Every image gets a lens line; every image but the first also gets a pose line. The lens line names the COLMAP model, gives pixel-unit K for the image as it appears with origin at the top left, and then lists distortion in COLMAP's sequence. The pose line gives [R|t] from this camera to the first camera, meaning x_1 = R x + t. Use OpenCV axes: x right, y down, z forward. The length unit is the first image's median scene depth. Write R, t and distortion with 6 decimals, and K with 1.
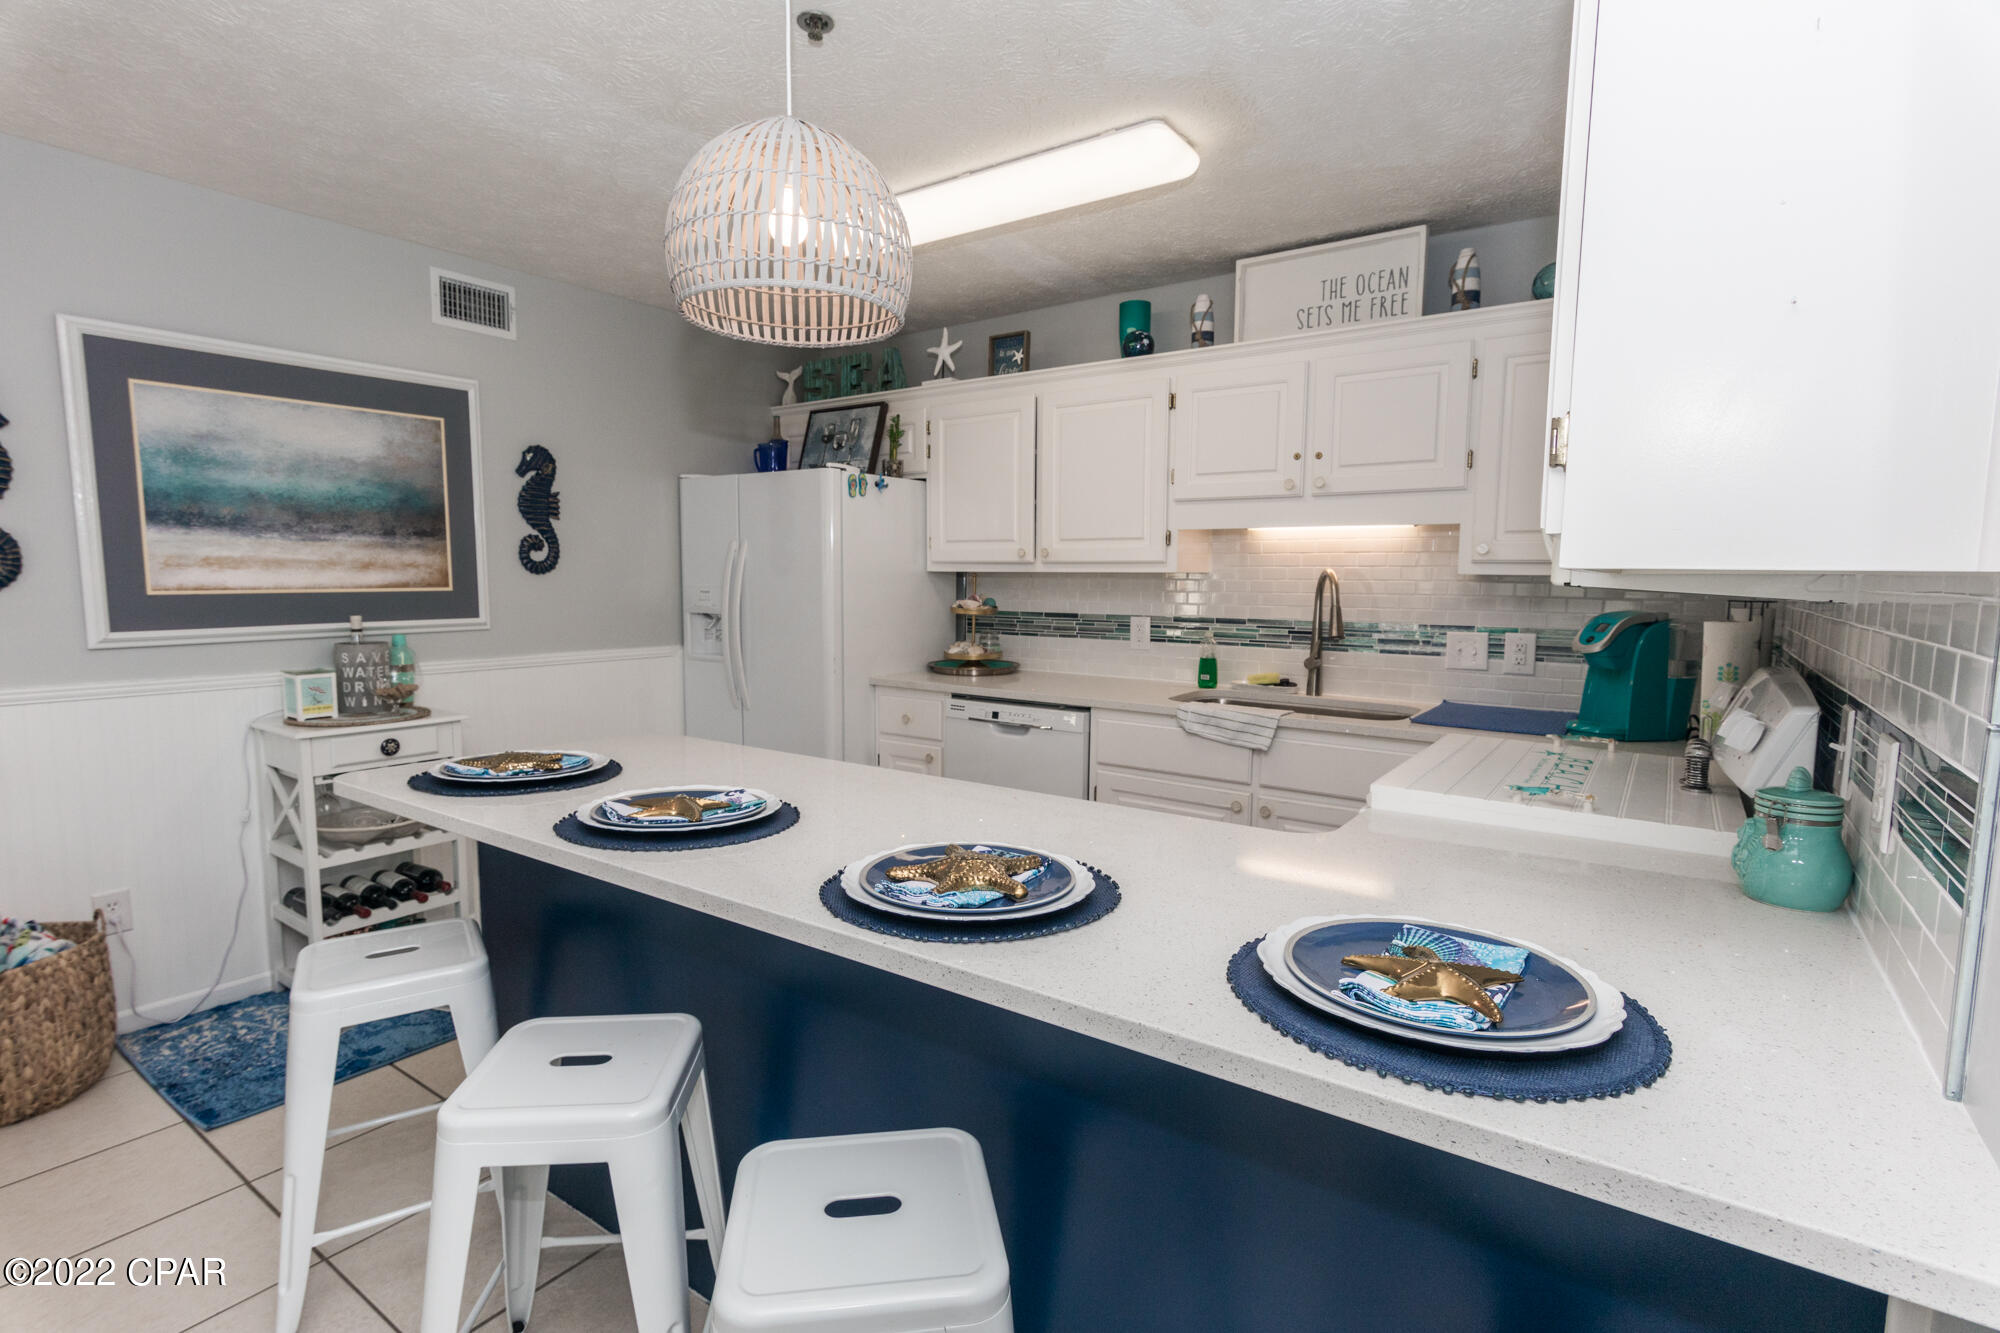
lens RADIAL K [[959.7, 0, 999.6], [0, 959.7, 670.0], [0, 0, 1]] dist [0.005367, -0.001468]
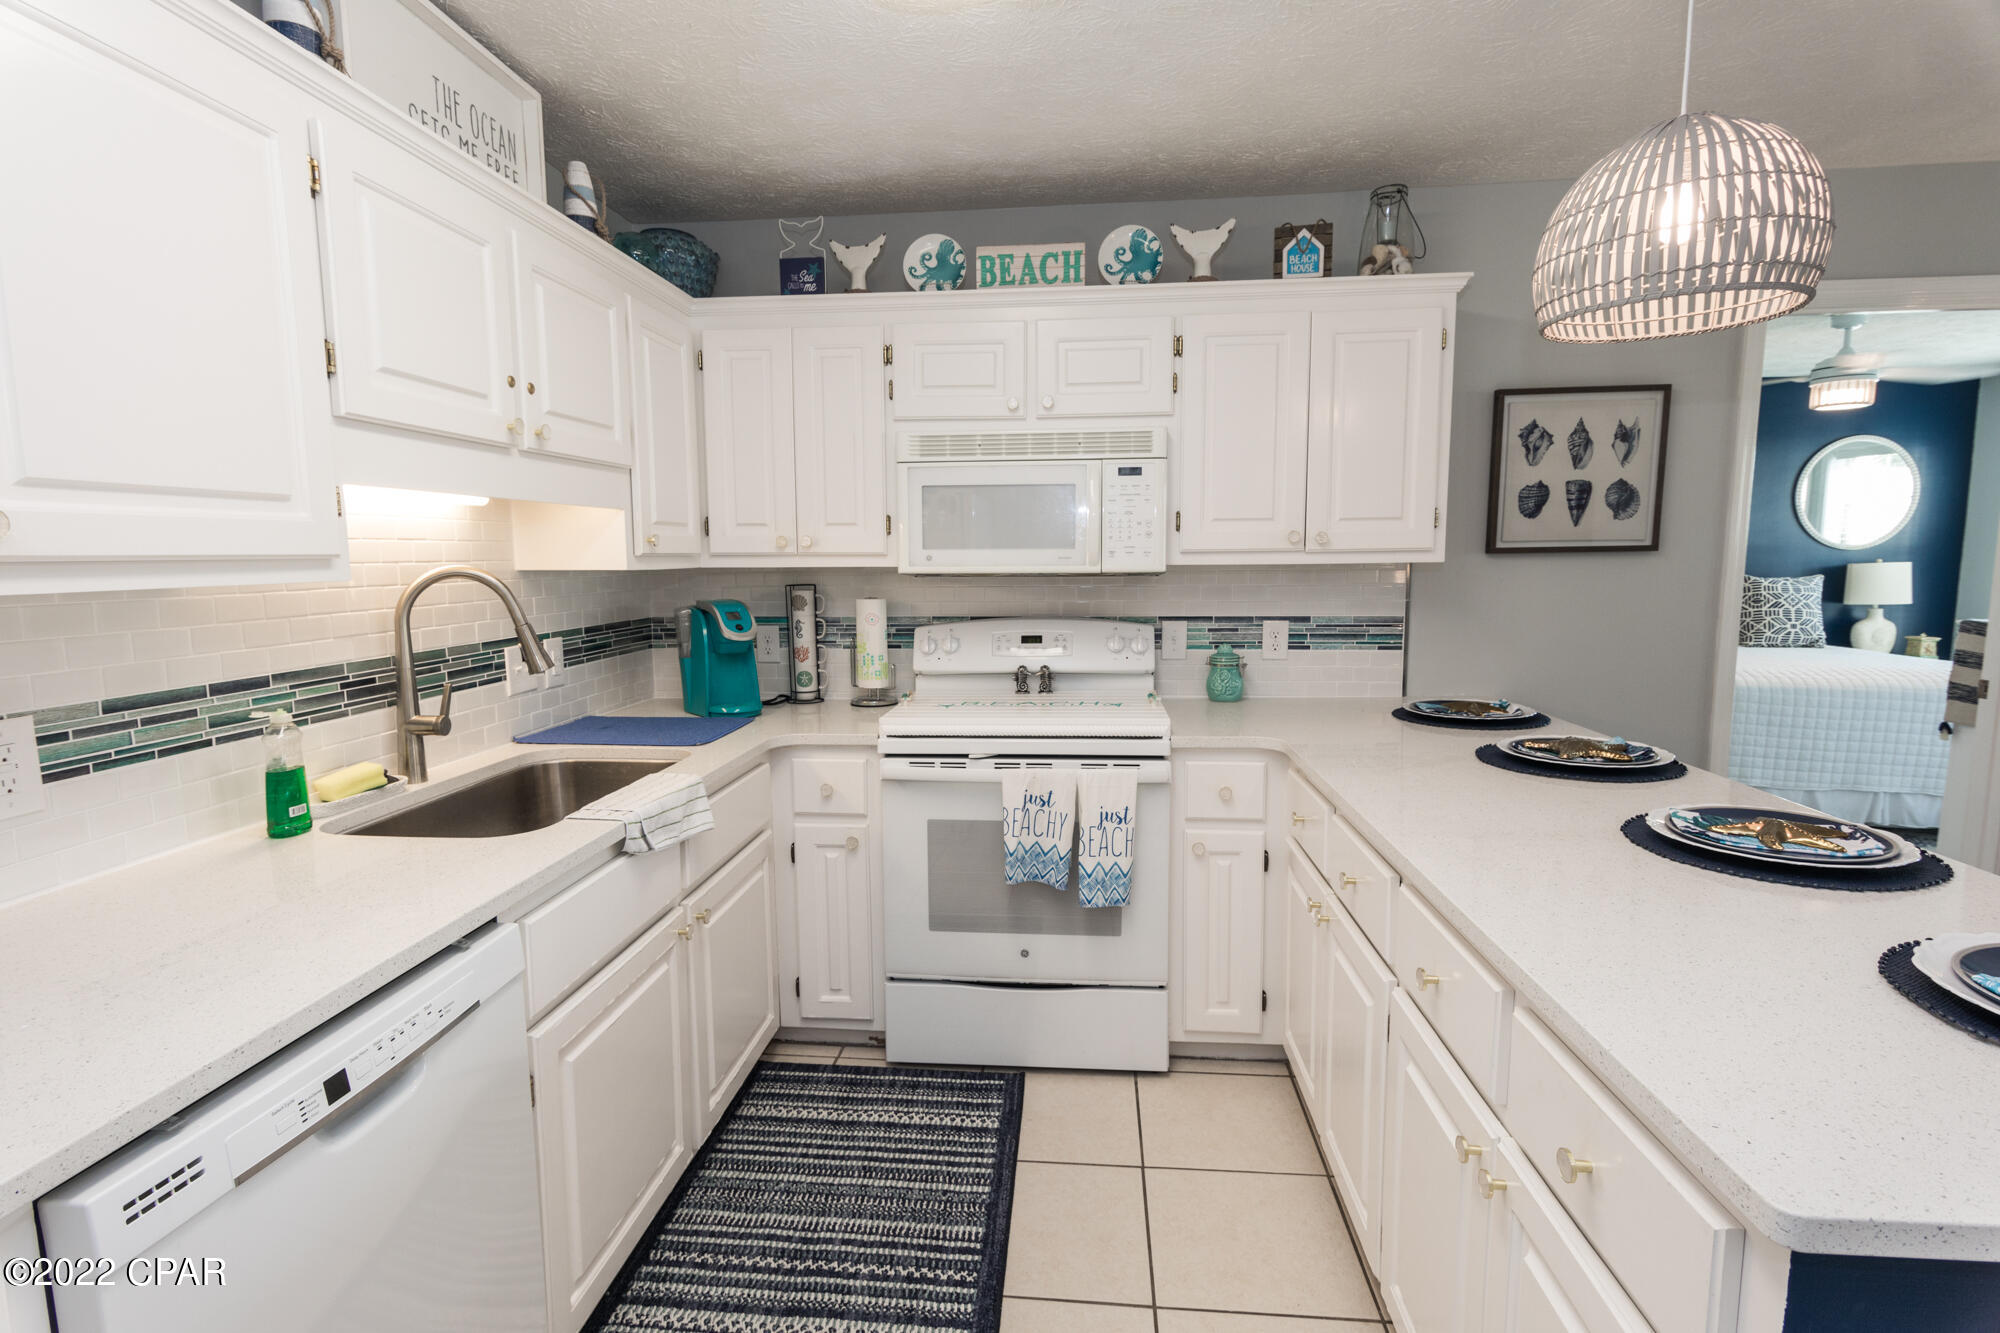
lens RADIAL K [[959.7, 0, 995.8], [0, 959.7, 668.3], [0, 0, 1]] dist [0.005367, -0.001468]
pose [[-0.495234, -0.108085, 0.862010, -0.343018], [0.090340, 0.980444, 0.174837, -0.110879], [-0.864050, 0.164459, -0.475785, 0.945108]]
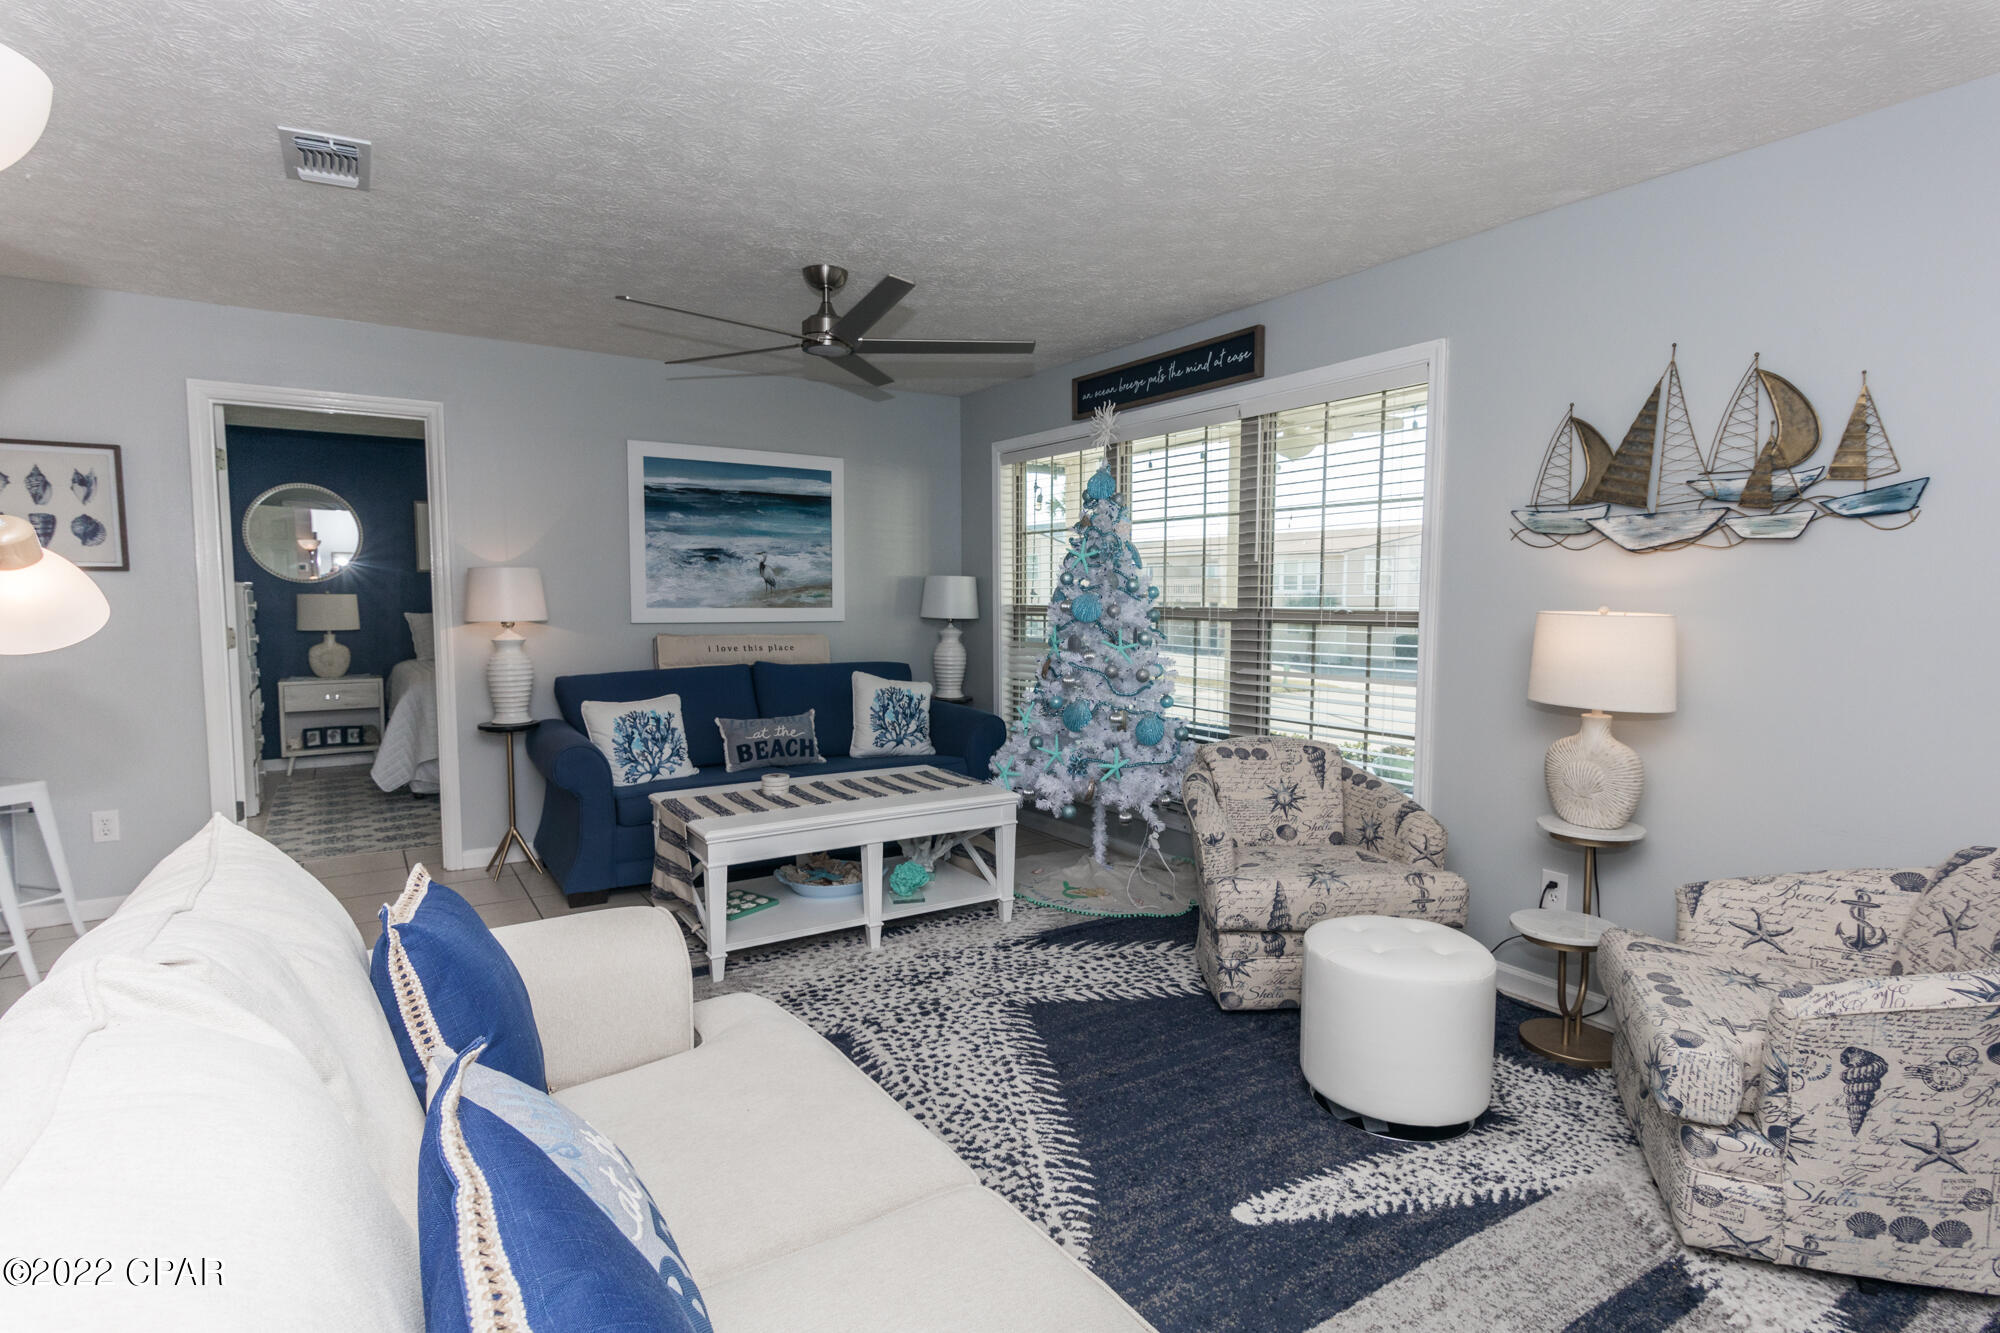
lens RADIAL K [[959.7, 0, 992.6], [0, 959.7, 671.4], [0, 0, 1]] dist [0.005367, -0.001468]
pose [[-0.933046, -0.035495, 0.358002, -1.190904], [0.030866, 0.983553, 0.177961, -0.065311], [-0.358431, 0.177096, -0.916605, 0.700678]]
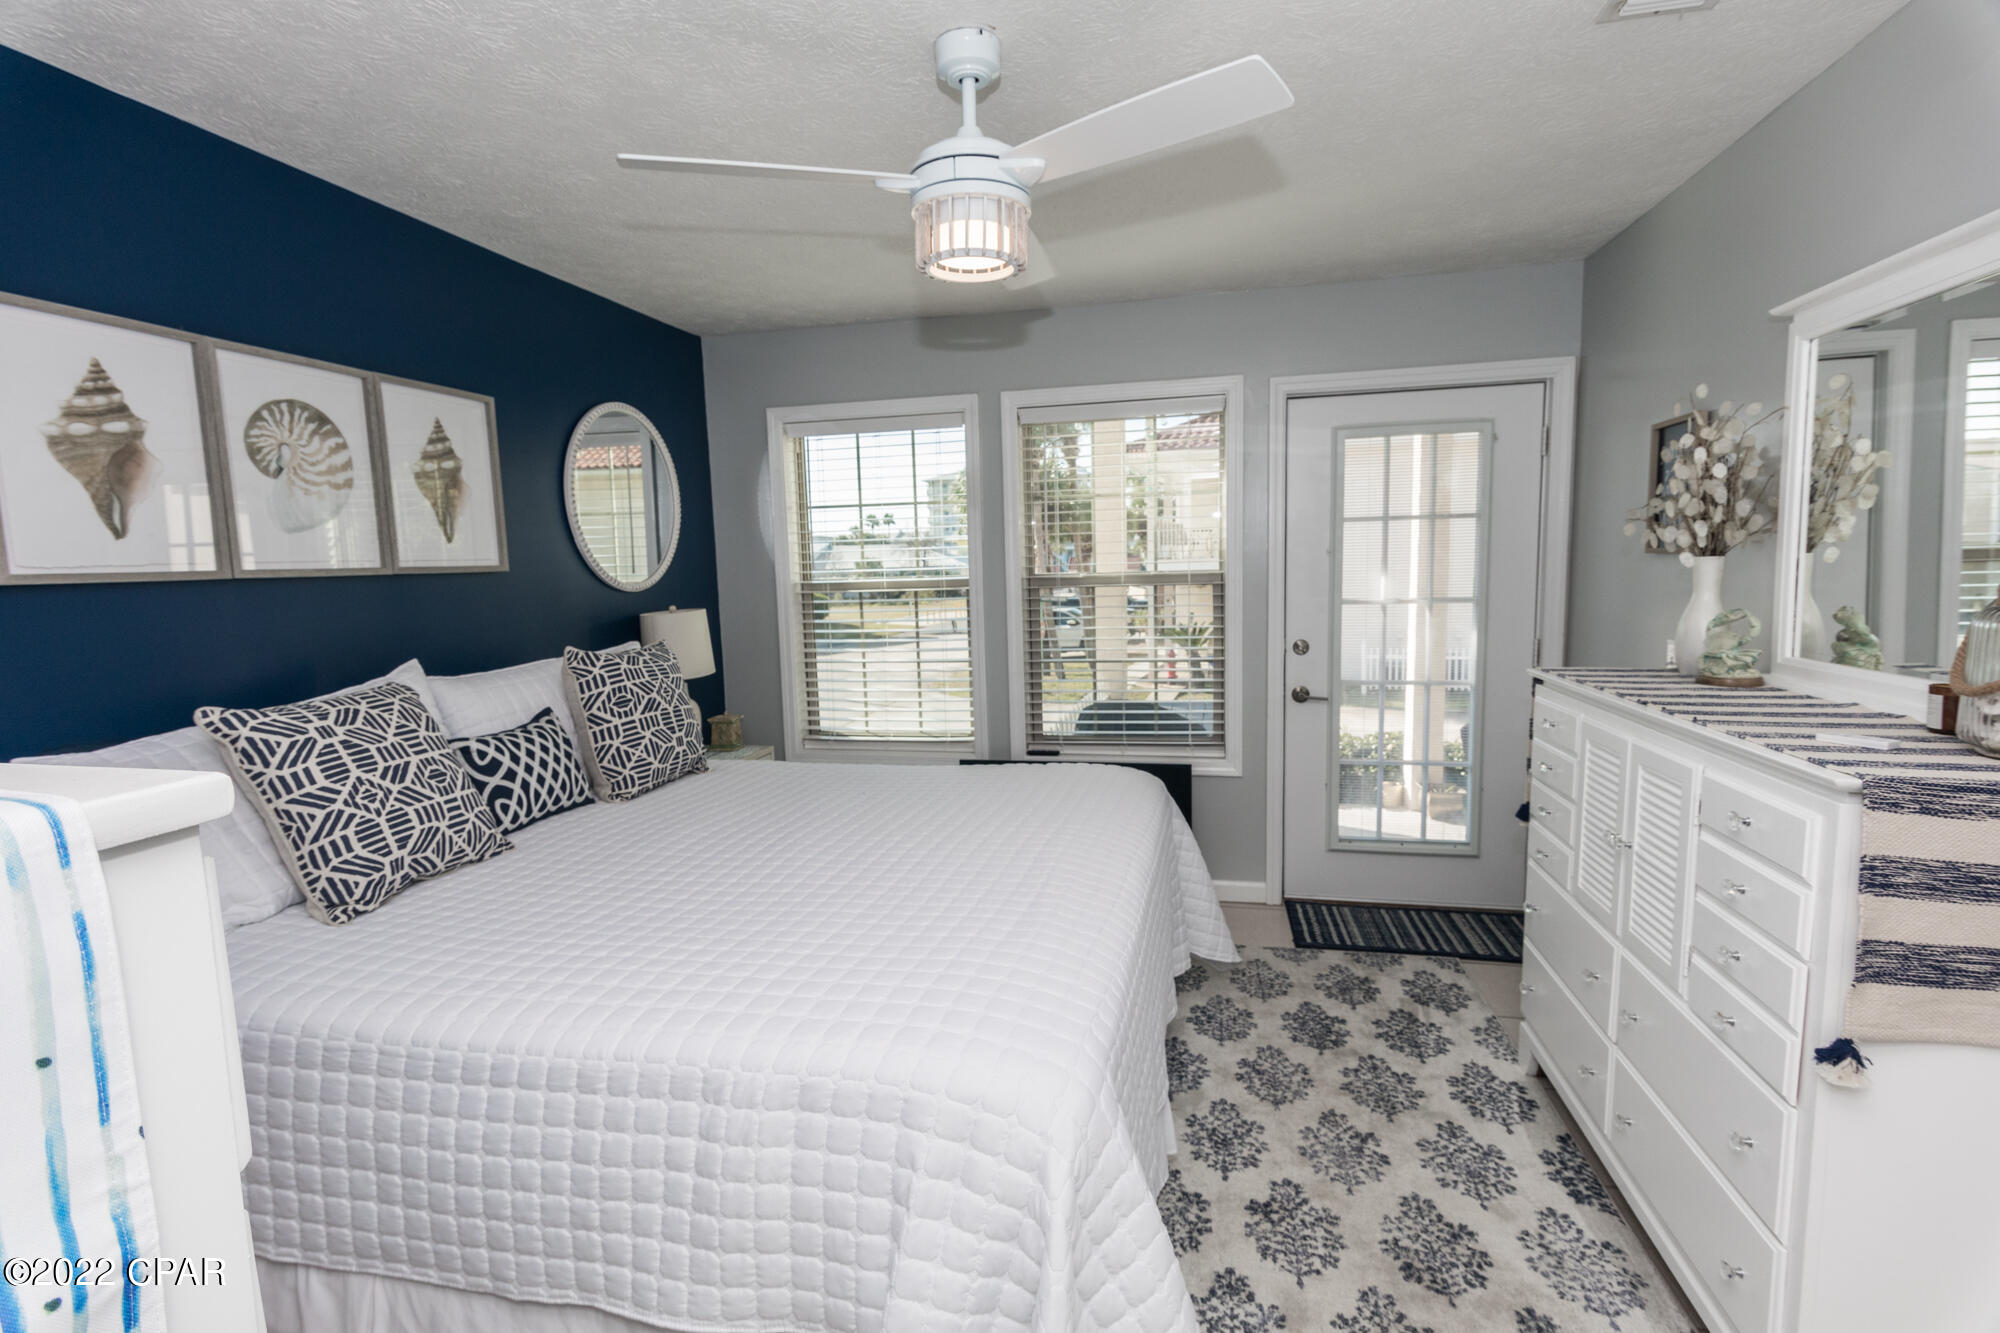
lens RADIAL K [[959.7, 0, 999.0], [0, 959.7, 680.2], [0, 0, 1]] dist [0.005367, -0.001468]
pose [[-0.926578, 0.061573, -0.371027, 0.452730], [-0.018164, 0.978031, 0.207667, -0.008376], [0.375663, 0.199159, -0.905104, -0.147259]]
